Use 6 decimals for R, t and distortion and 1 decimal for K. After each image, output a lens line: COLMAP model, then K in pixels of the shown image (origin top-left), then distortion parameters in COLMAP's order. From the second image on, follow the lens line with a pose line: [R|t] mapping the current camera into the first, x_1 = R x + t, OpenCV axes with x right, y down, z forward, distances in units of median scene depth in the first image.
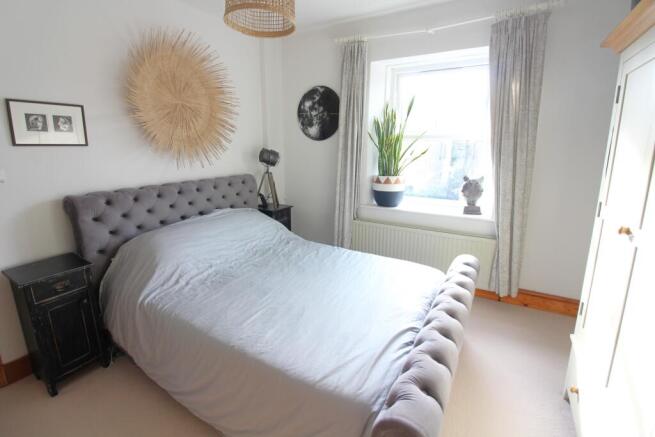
lens RADIAL K [[315.0, 0, 327.5], [0, 315.0, 218.5], [0, 0, 1]] dist [-0.000321, -0.000219]
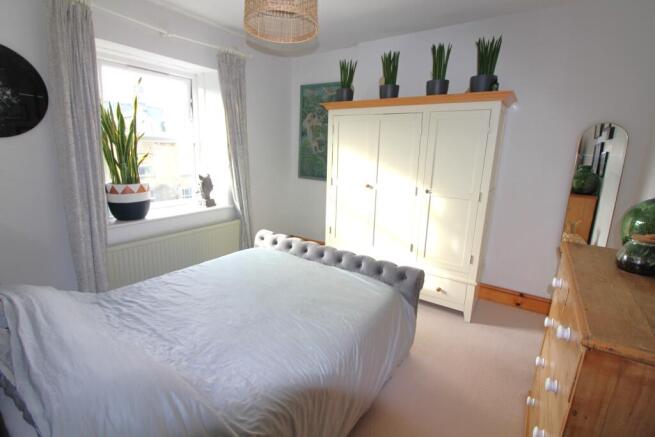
lens RADIAL K [[302.8, 0, 322.7], [0, 302.8, 210.5], [0, 0, 1]] dist [0.000371, -0.000683]
pose [[0.085789, -0.196140, 0.976816, -0.616758], [0.204171, 0.963084, 0.175451, -0.112319], [-0.975169, 0.184385, 0.122668, 0.455588]]
